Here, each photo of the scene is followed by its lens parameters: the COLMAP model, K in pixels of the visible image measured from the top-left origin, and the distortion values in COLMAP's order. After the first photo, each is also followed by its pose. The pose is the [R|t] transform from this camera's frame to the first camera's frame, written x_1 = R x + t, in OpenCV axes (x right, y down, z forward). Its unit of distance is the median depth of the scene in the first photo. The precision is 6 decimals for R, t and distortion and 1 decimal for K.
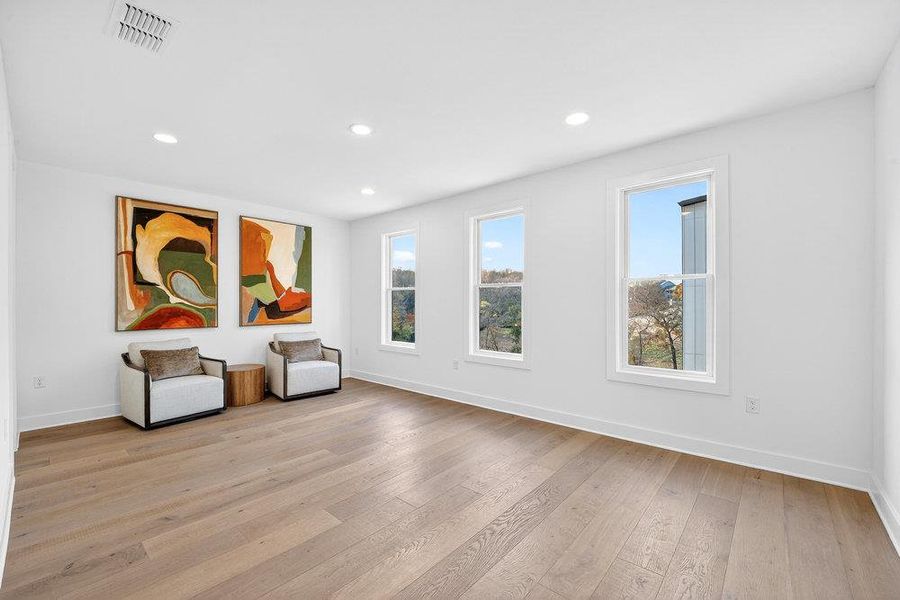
lens RADIAL K [[369.5, 0, 454.7], [0, 369.5, 303.6], [0, 0, 1]] dist [-0.013768, -0.000522]
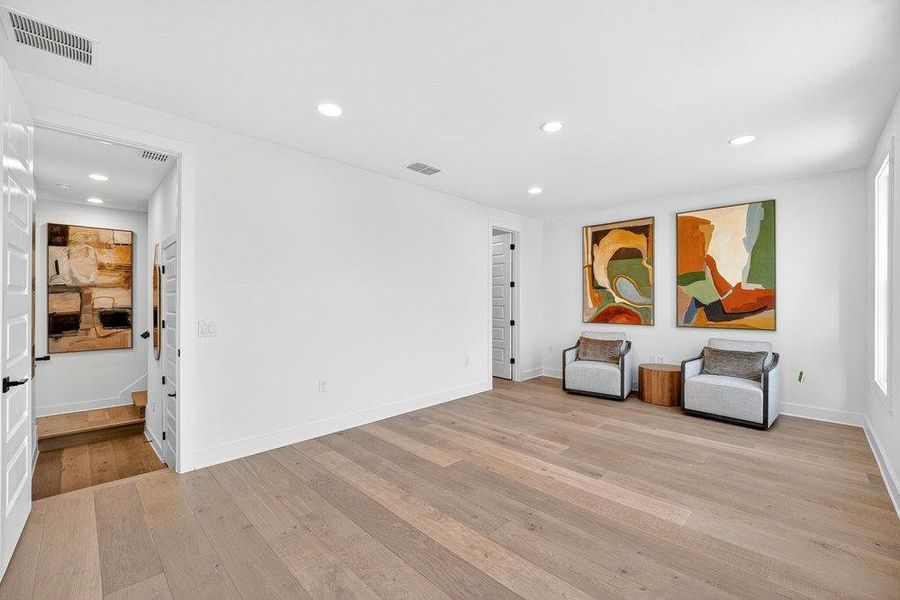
lens RADIAL K [[369.5, 0, 454.7], [0, 369.5, 303.6], [0, 0, 1]] dist [-0.013768, -0.000522]
pose [[-0.061546, 0.003715, -0.998097, 0.463216], [-0.004486, 0.999982, 0.003999, -0.000816], [0.998094, 0.004724, -0.061528, 0.509866]]
